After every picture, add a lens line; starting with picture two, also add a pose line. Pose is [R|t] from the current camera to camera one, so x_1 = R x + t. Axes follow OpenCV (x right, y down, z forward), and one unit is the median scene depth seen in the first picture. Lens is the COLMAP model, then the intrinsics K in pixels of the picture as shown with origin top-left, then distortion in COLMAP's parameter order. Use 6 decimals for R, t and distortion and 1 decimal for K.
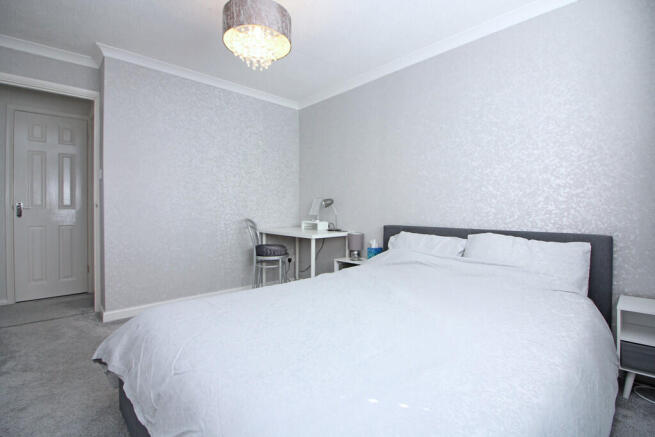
lens RADIAL K [[305.3, 0, 327.6], [0, 305.3, 208.4], [0, 0, 1]] dist [0.001352, -0.012127]
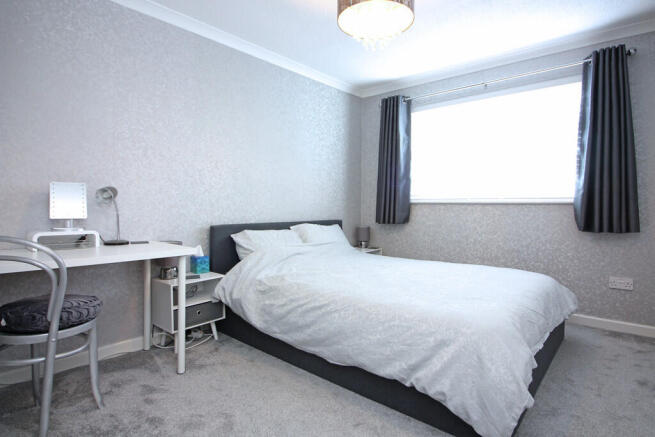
lens RADIAL K [[342.6, 0, 327.5], [0, 342.6, 218.5], [0, 0, 1]] dist [0.000073, -0.024339]
pose [[-0.107295, -0.038655, 0.993475, -0.915521], [-0.005645, 0.999251, 0.038270, -0.001338], [-0.994211, -0.001502, -0.107433, 0.961983]]
